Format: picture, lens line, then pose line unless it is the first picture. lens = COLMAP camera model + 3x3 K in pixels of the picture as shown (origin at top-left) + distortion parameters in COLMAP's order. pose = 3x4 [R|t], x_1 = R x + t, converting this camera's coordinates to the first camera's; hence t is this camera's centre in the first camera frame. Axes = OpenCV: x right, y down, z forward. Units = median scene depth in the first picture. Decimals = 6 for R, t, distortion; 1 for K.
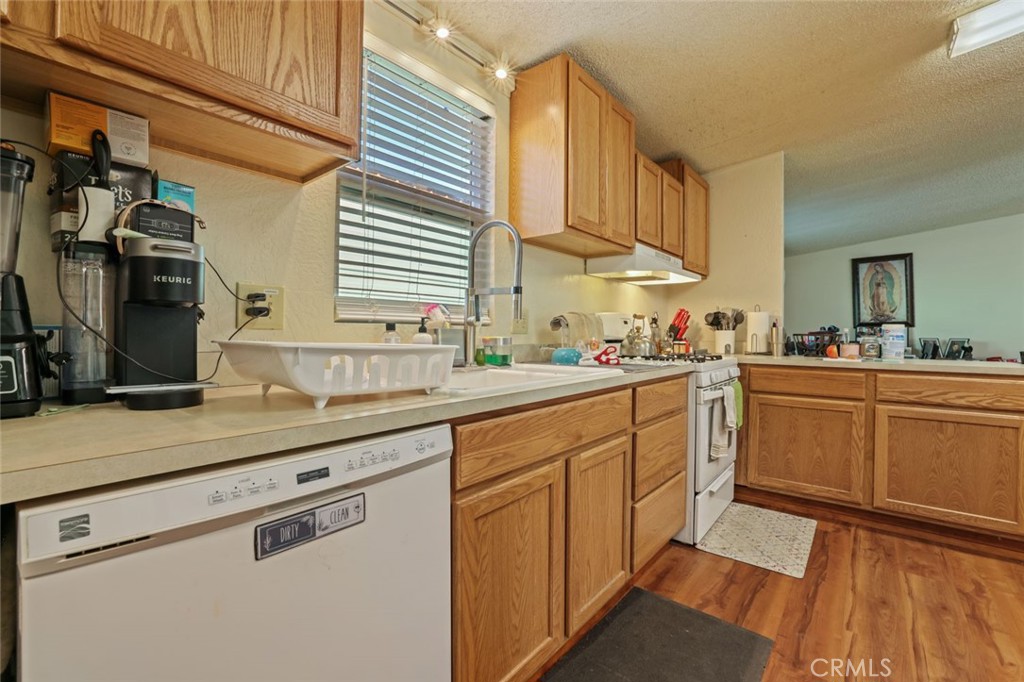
lens RADIAL K [[431.1, 0, 512.0], [0, 431.1, 341.0], [0, 0, 1]] dist [-0.014670, 0.000281]
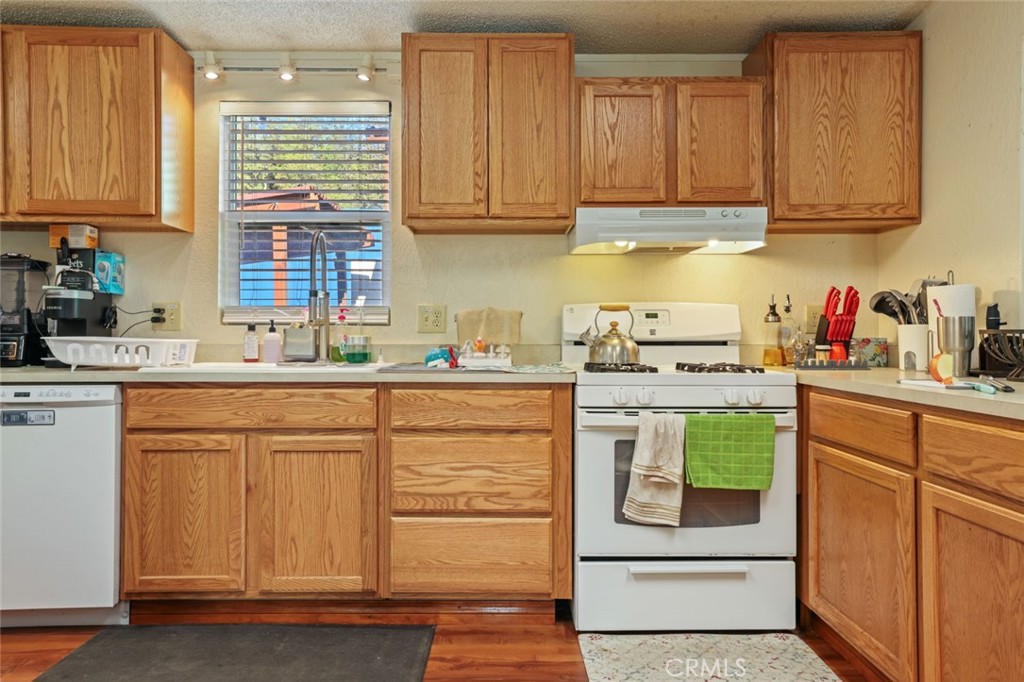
lens RADIAL K [[699.4, 0, 512.0], [0, 699.4, 341.0], [0, 0, 1]] dist [0.054245, 0.000905]
pose [[0.638508, 0.001065, -0.769615, 2.404006], [-0.011214, 0.999906, -0.007920, 0.019286], [0.769534, 0.013688, 0.638459, 0.336726]]
